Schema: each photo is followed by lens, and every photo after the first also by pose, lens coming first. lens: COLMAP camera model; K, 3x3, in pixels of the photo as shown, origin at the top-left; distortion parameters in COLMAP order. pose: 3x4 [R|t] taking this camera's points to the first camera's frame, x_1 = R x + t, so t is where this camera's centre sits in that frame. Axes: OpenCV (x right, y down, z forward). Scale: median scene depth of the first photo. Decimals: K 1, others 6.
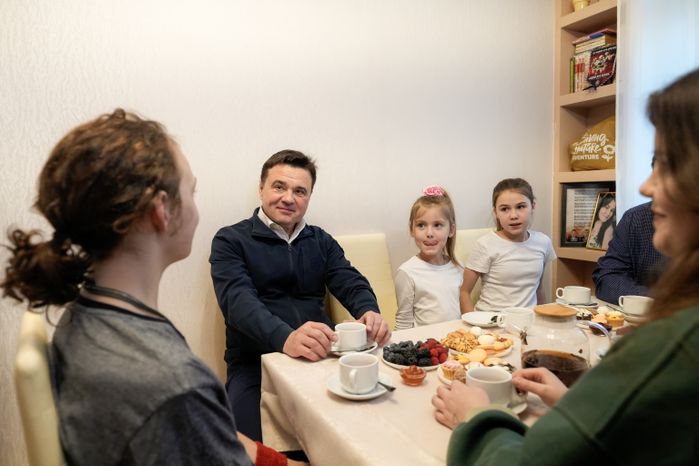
lens RADIAL K [[468.5, 0, 349.3], [0, 468.5, 229.3], [0, 0, 1]] dist [0.000136, 0.000852]
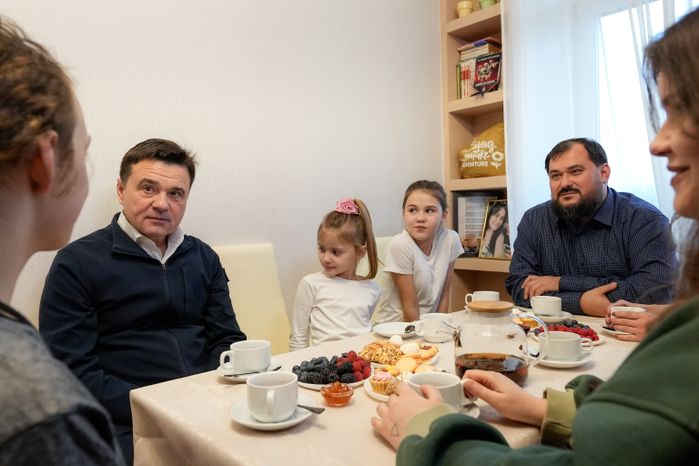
lens RADIAL K [[511.1, 0, 350.3], [0, 511.1, 227.7], [0, 0, 1]] dist [-0.007193, 0.006399]
pose [[0.963992, -0.009505, 0.265762, -0.032437], [0.025103, 0.998151, -0.055354, 0.031761], [-0.264744, 0.060032, 0.962448, 0.053813]]
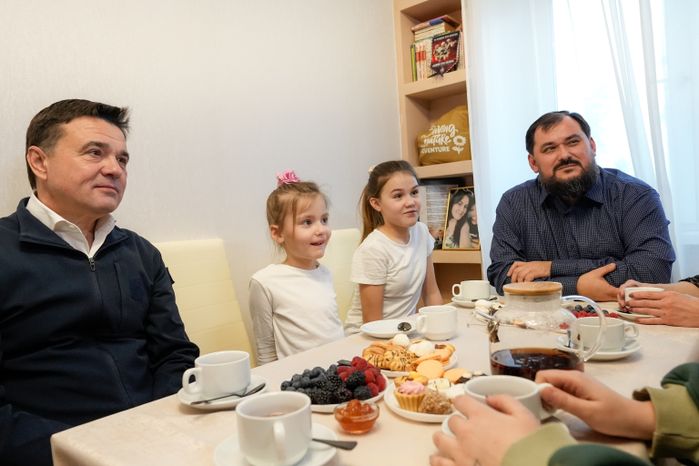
lens RADIAL K [[511.1, 0, 350.3], [0, 511.1, 227.7], [0, 0, 1]] dist [-0.007193, 0.006399]
pose [[0.918006, -0.038112, 0.394731, -0.050620], [0.067562, 0.995850, -0.060974, 0.048768], [-0.390769, 0.082644, 0.916771, 0.169373]]
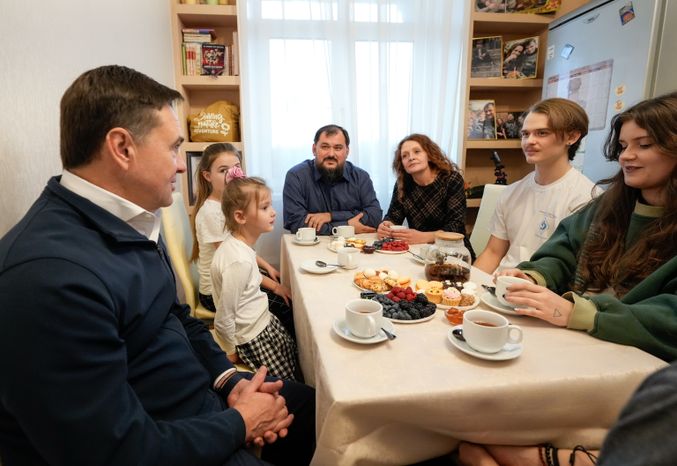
lens RADIAL K [[355.7, 0, 302.5], [0, 355.7, 215.8], [0, 0, 1]] dist [-0.005549, -0.000507]
pose [[0.347491, -0.136147, 0.927747, -0.327816], [0.072453, 0.990344, 0.118195, -0.025797], [-0.934880, 0.026147, 0.354000, 0.451976]]
